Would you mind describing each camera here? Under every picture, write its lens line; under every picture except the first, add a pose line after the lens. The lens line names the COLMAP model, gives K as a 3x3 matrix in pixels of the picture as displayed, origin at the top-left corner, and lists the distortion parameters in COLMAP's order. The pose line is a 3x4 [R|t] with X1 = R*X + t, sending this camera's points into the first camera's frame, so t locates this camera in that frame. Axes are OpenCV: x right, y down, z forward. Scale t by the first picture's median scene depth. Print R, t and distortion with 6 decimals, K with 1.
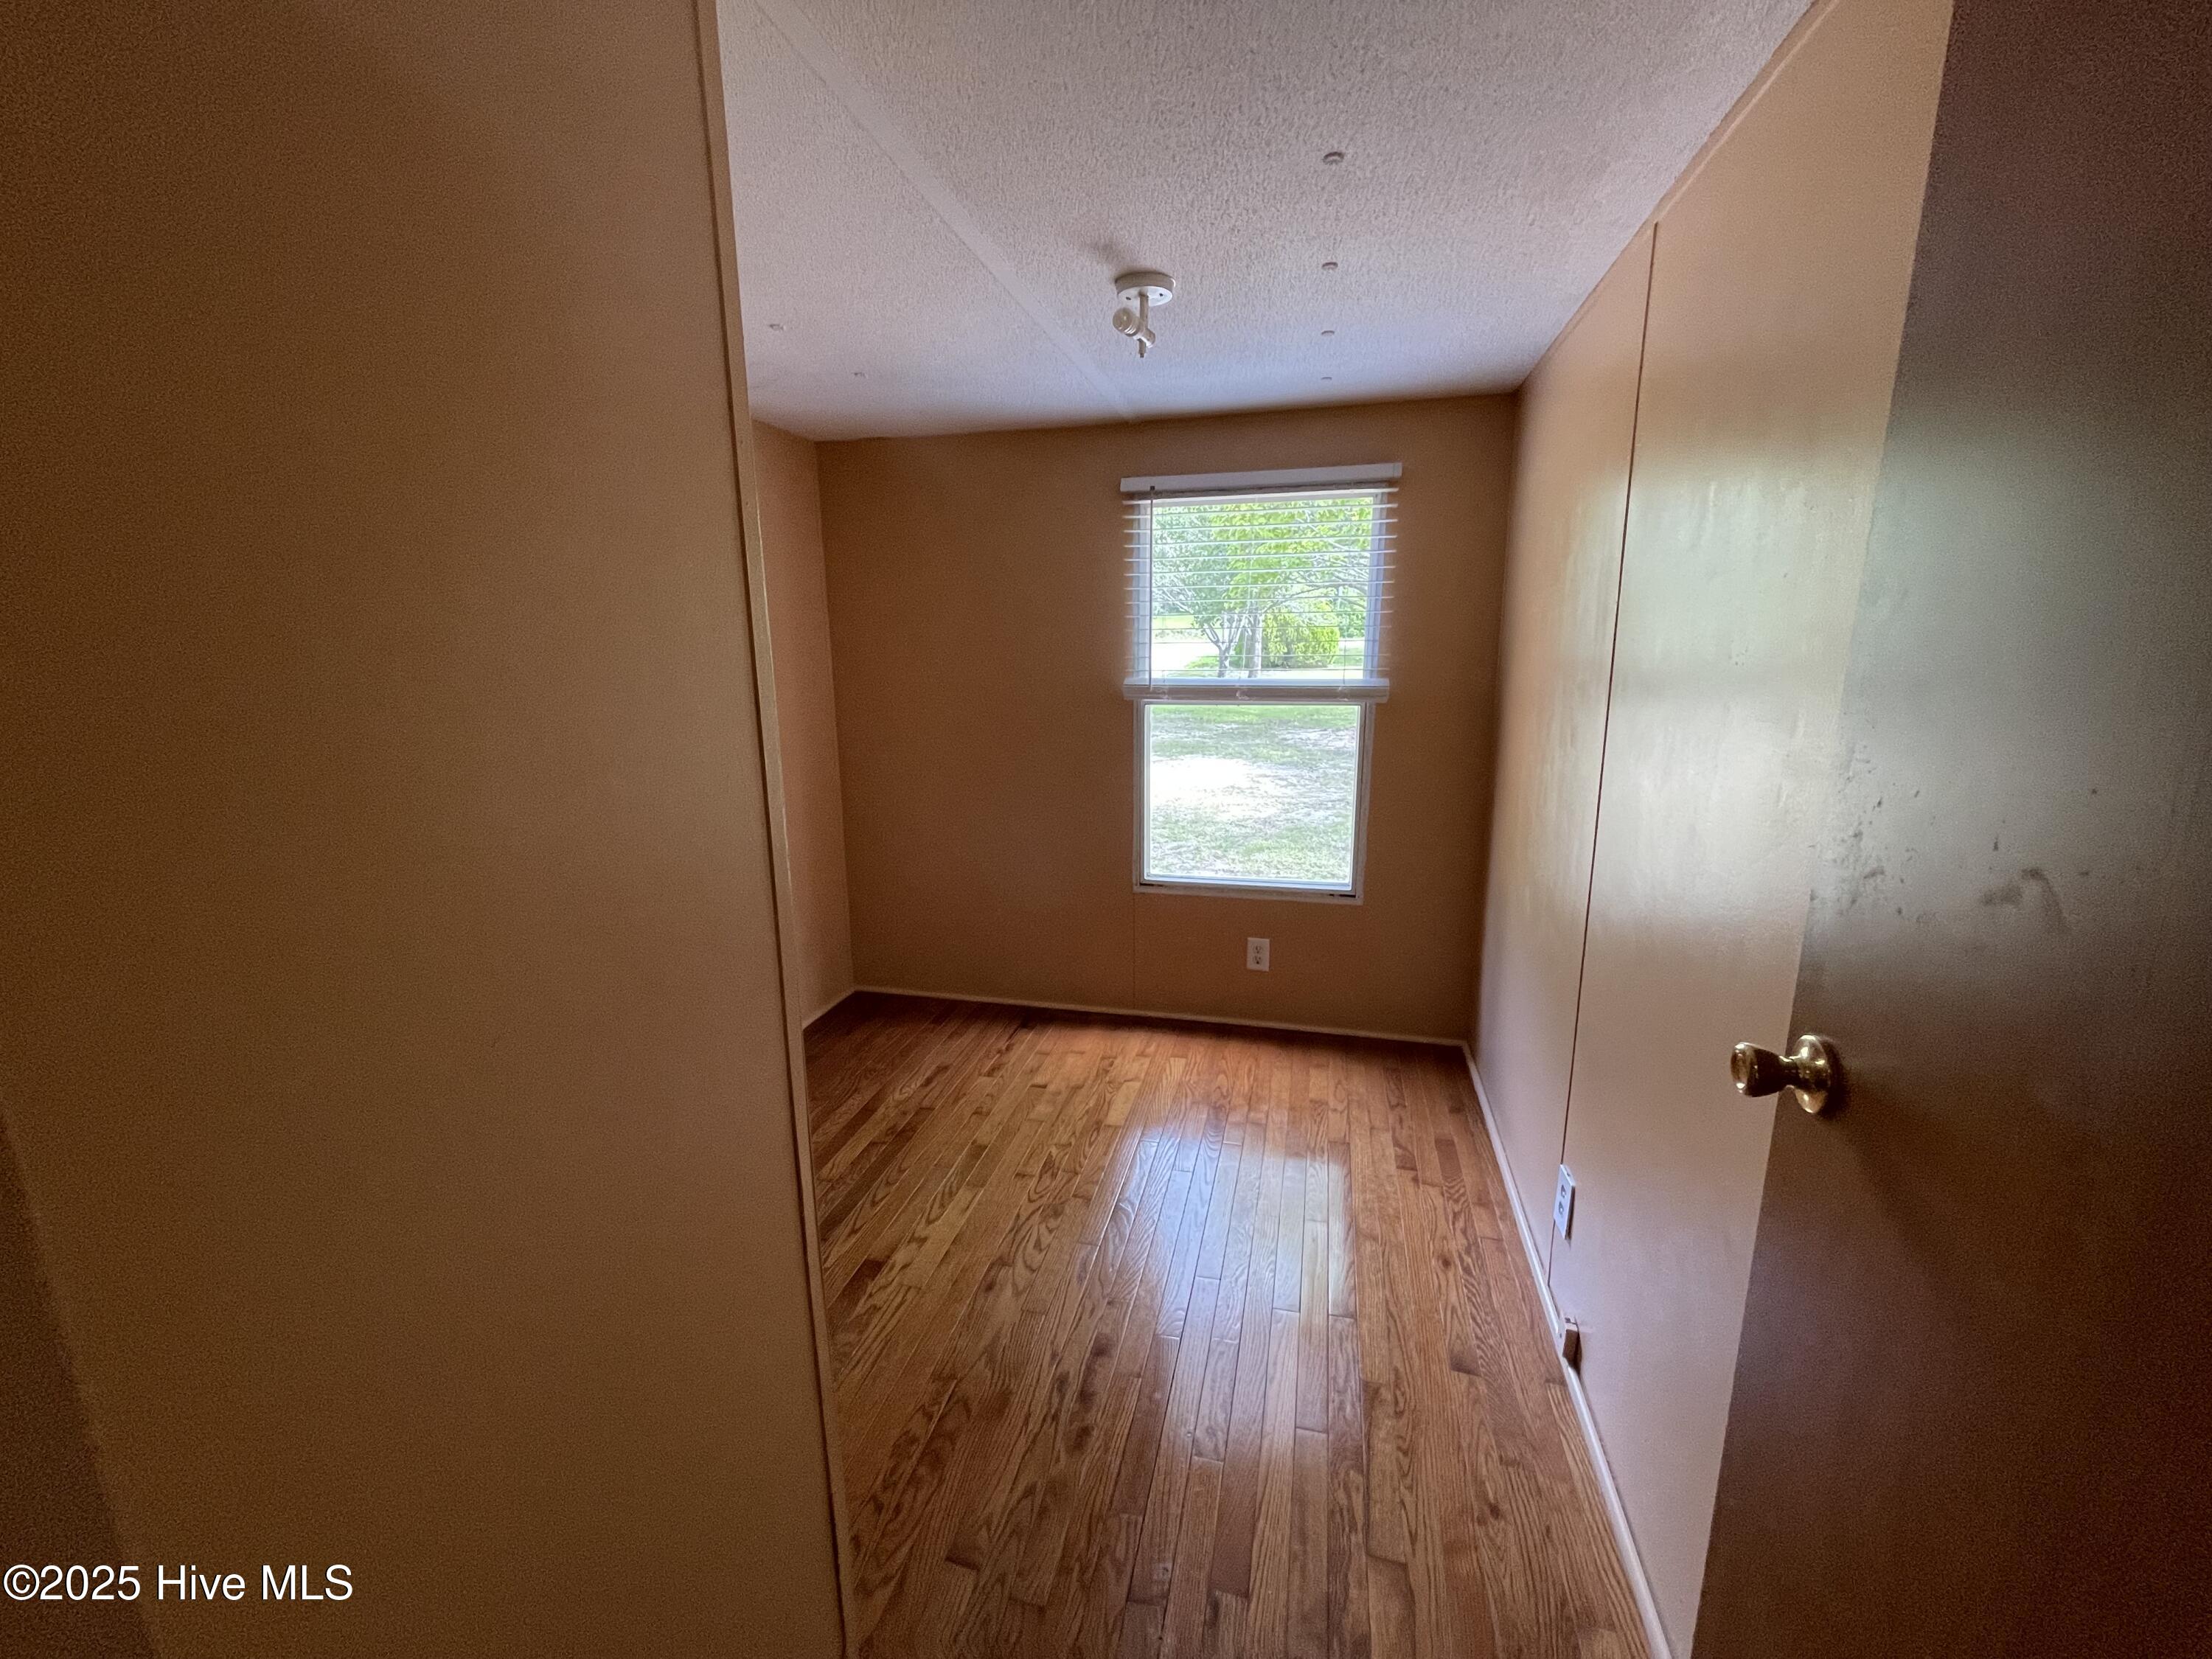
lens RADIAL K [[889.0, 0, 1096.1], [0, 889.0, 824.6], [0, 0, 1]] dist [-0.000840, -0.000593]
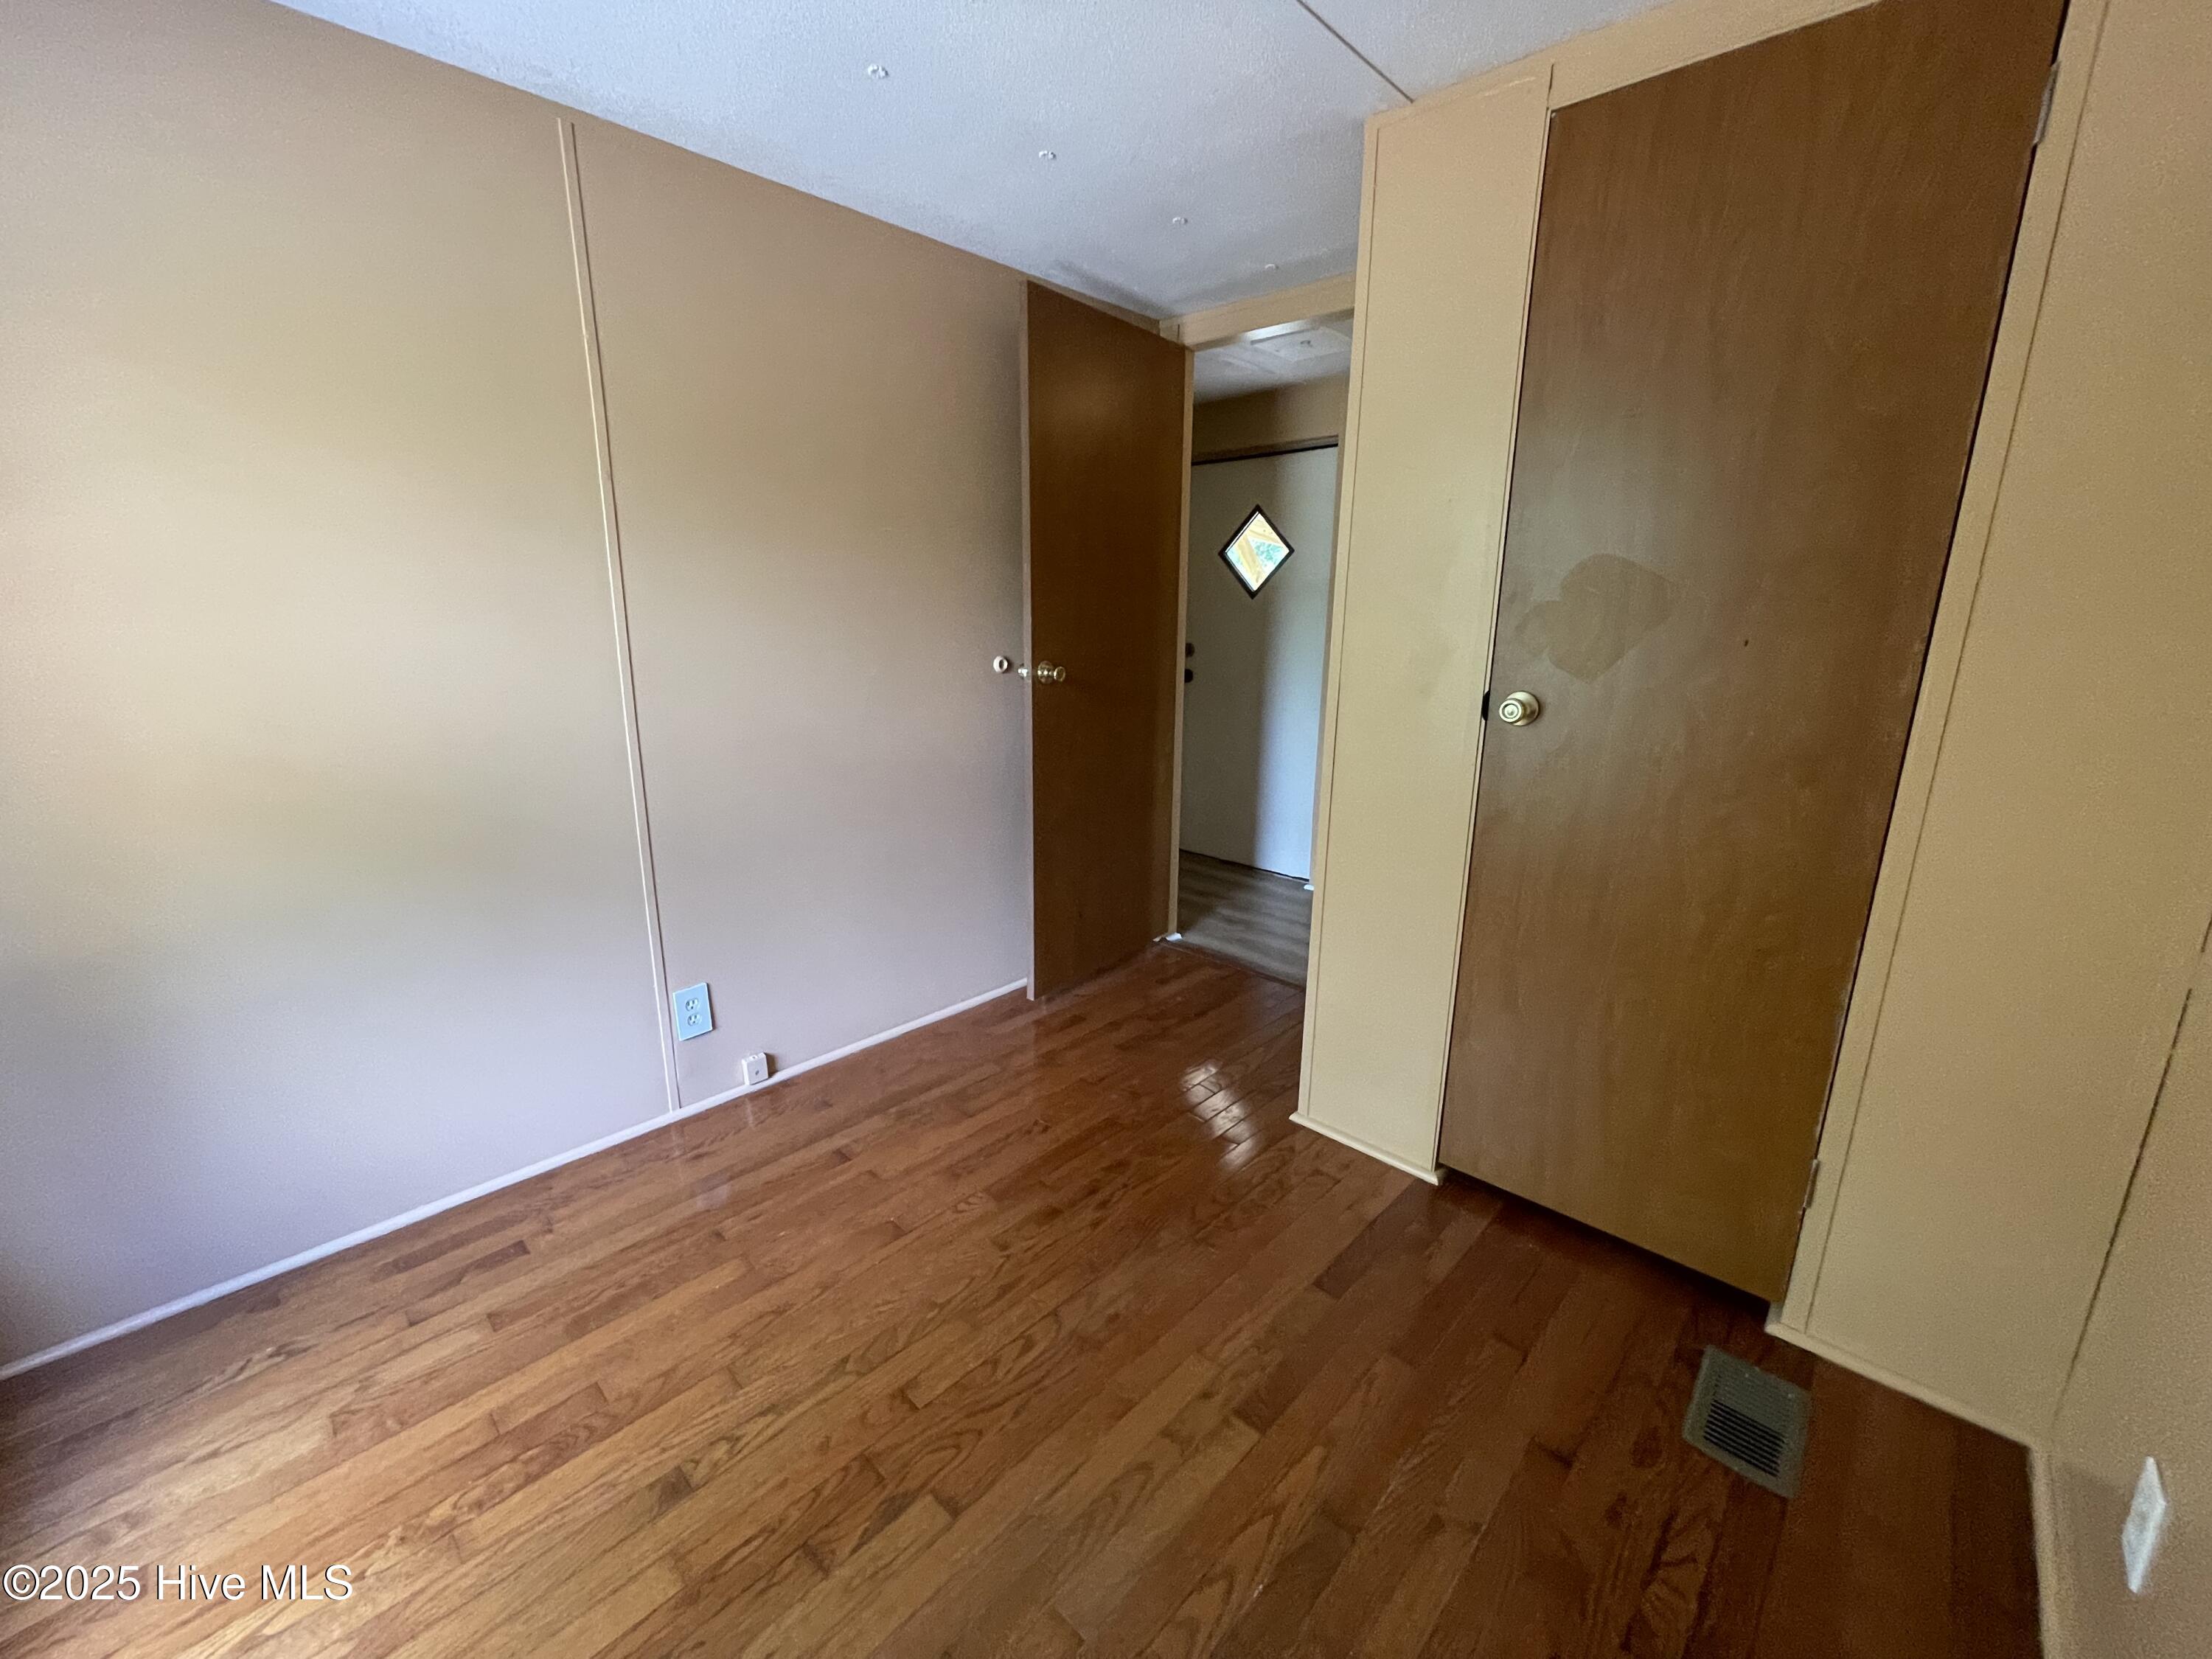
lens RADIAL K [[889.0, 0, 1096.1], [0, 889.0, 824.6], [0, 0, 1]] dist [-0.000840, -0.000593]
pose [[-0.868711, -0.102131, 0.484676, -0.408694], [0.108643, 0.915395, 0.387619, -0.172204], [-0.483258, 0.389386, -0.784118, 1.342672]]
